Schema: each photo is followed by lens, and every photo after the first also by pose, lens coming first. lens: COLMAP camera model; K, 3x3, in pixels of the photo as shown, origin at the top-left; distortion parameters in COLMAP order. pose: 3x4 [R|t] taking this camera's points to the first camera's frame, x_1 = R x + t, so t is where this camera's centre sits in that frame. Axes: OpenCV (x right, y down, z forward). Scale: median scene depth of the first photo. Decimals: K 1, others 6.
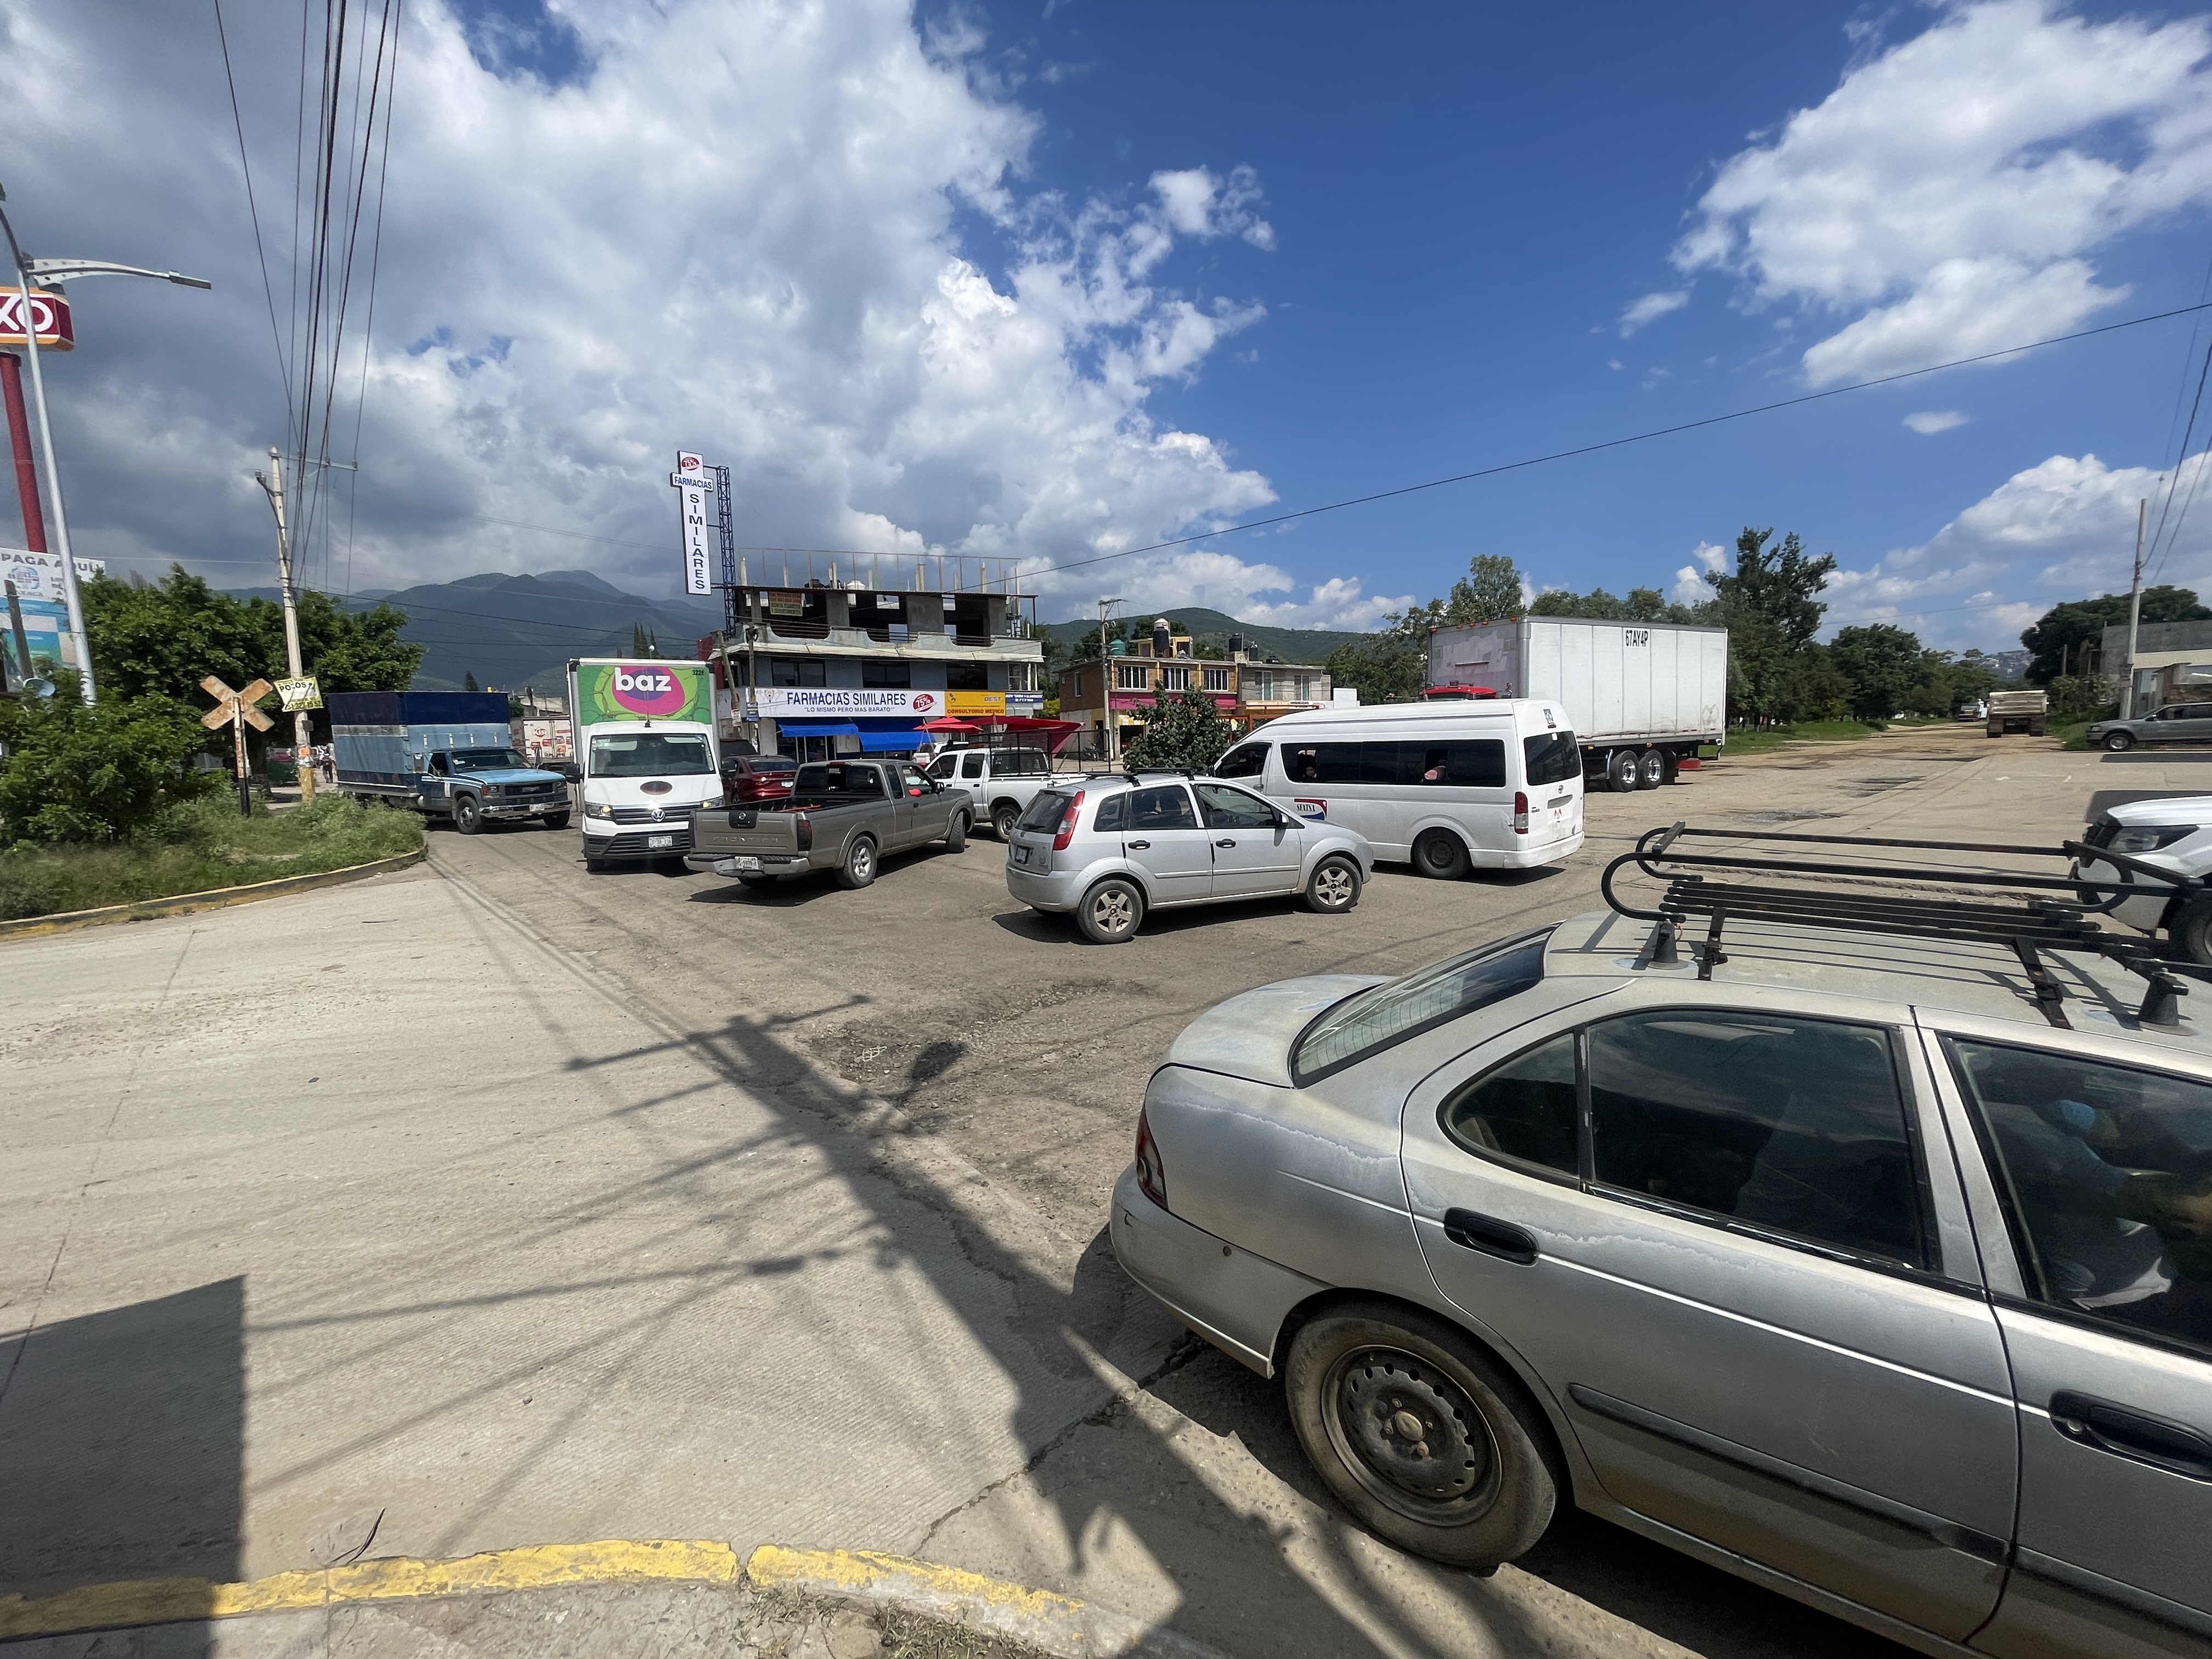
lens RADIAL K [[906.1, 0, 1098.6], [0, 906.1, 820.8], [0, 0, 1]] dist [0.023092, -0.003752]
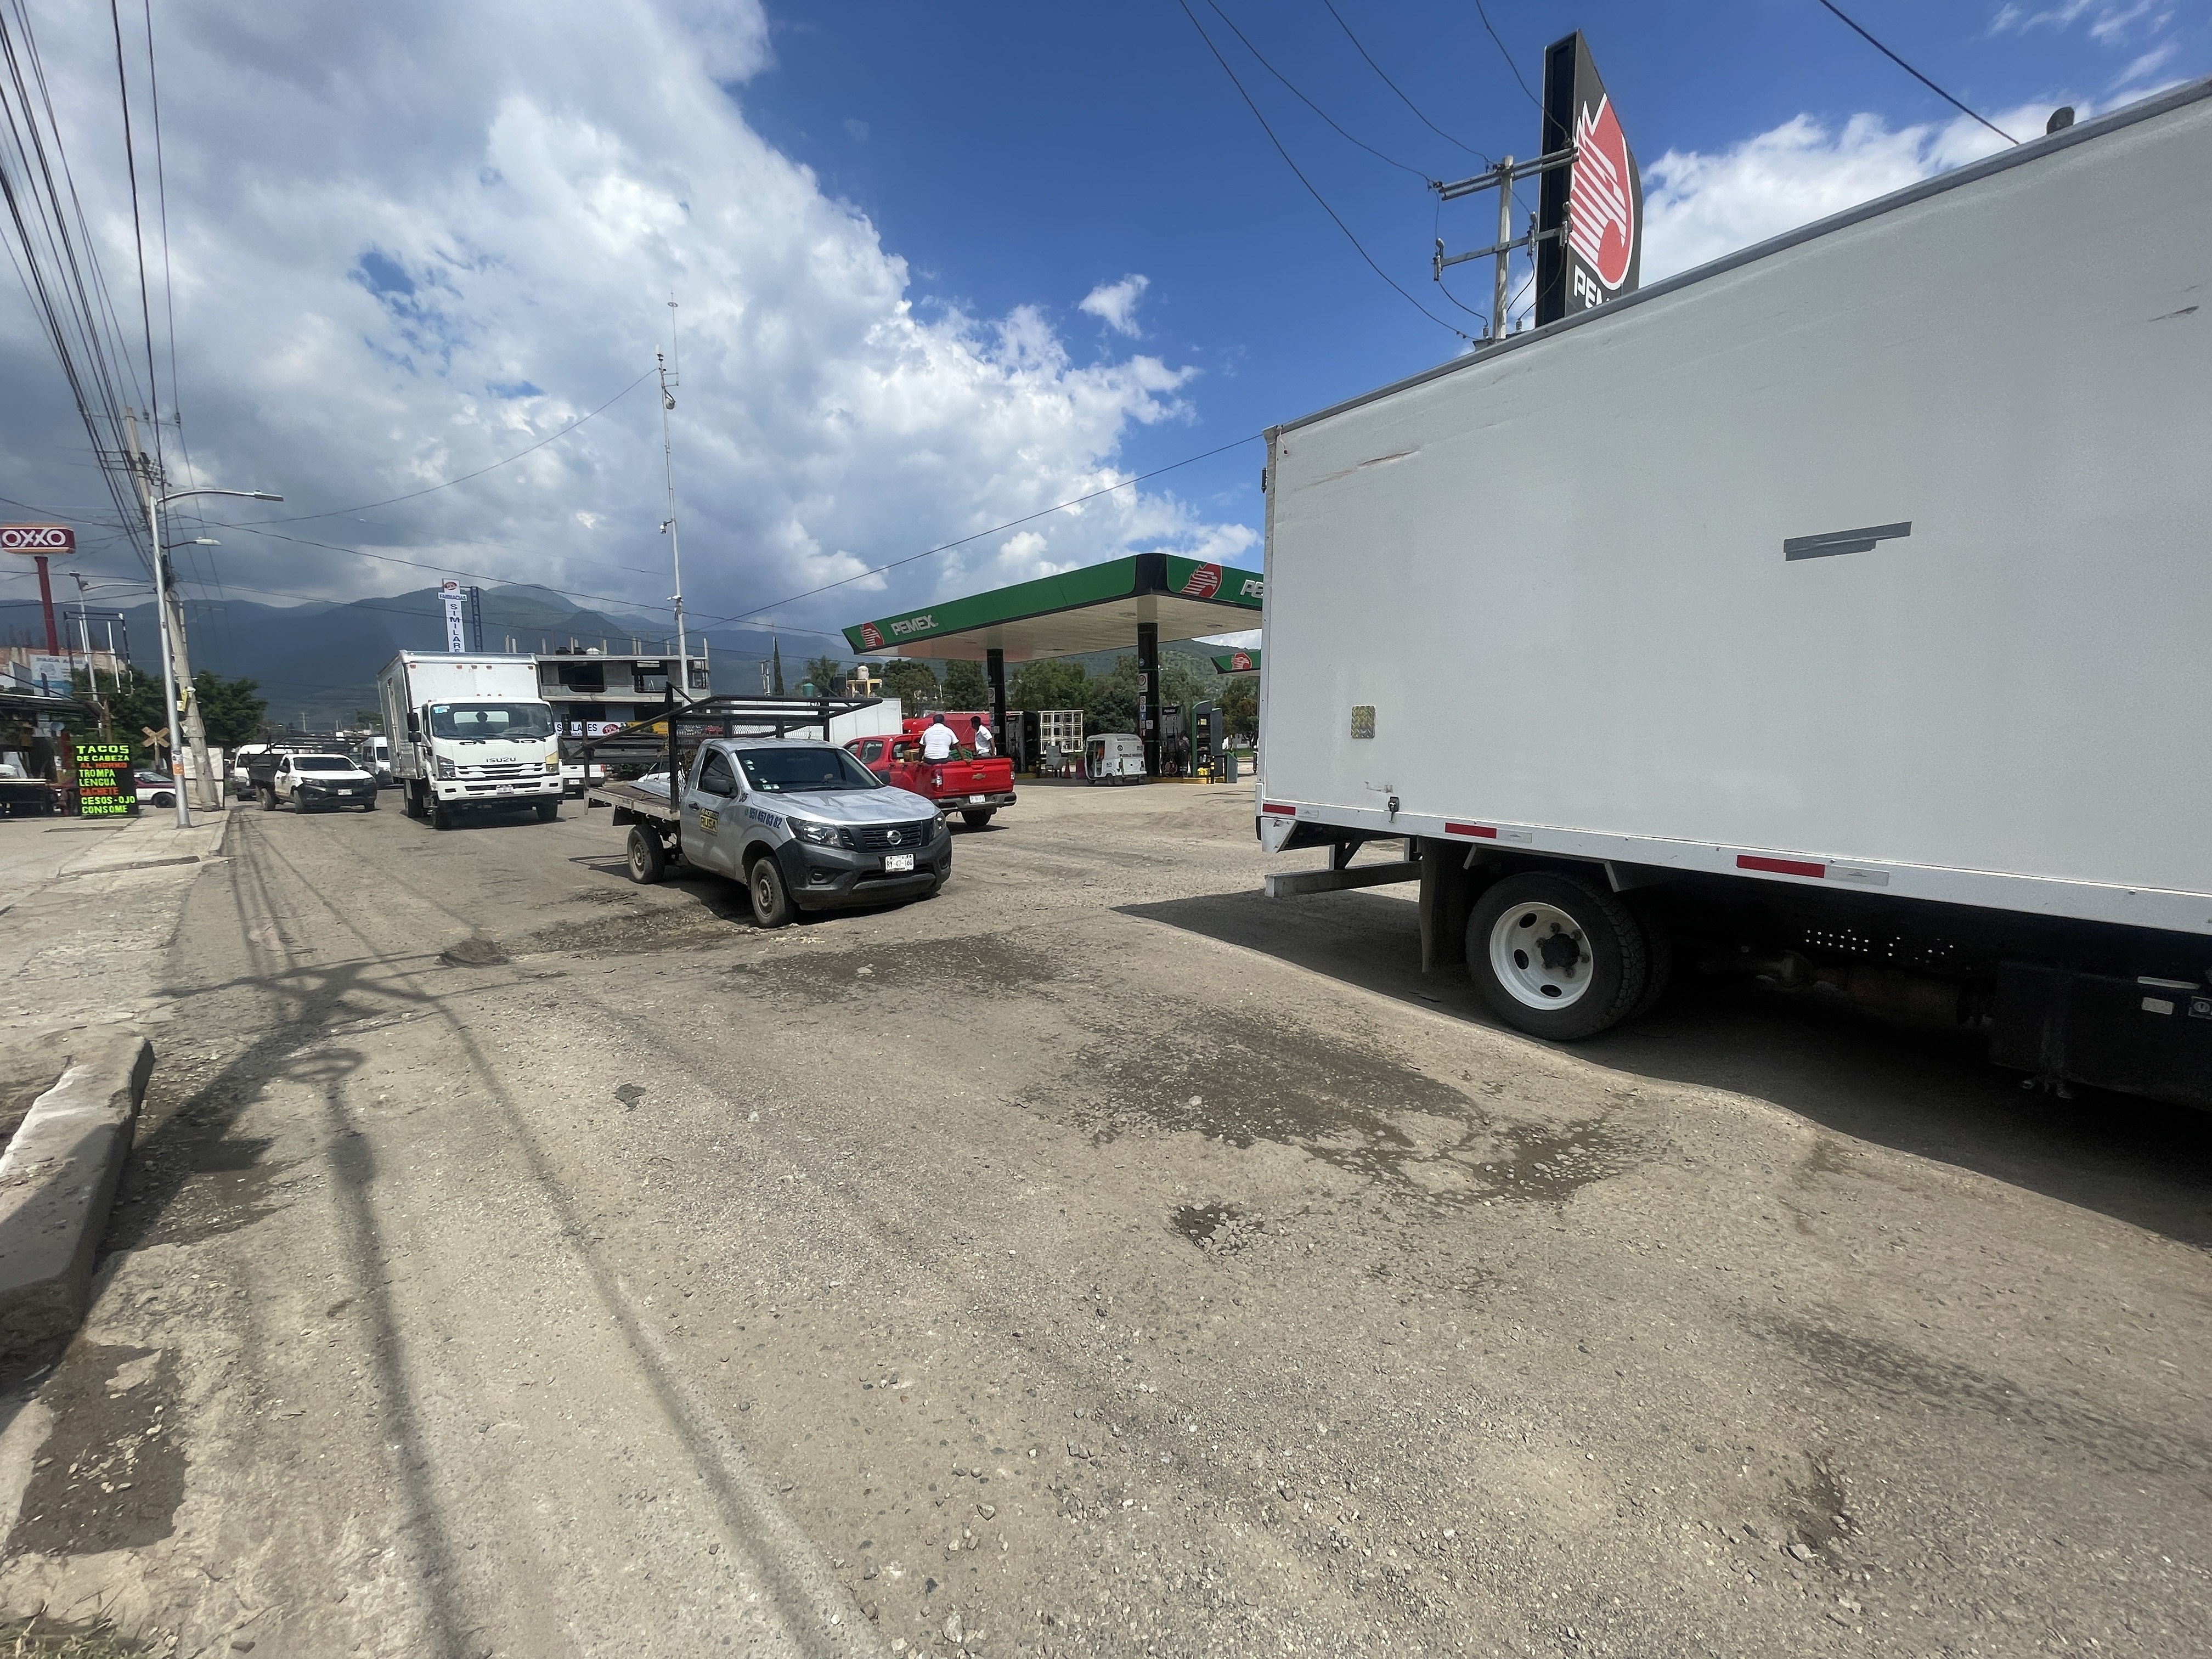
lens RADIAL K [[906.1, 0, 1099.5], [0, 906.1, 825.9], [0, 0, 1]] dist [0.023092, -0.003752]
pose [[0.999322, -0.007056, 0.036128, 0.813711], [0.007662, 0.999832, -0.016680, 0.096745], [-0.036005, 0.016946, 0.999208, -0.848006]]
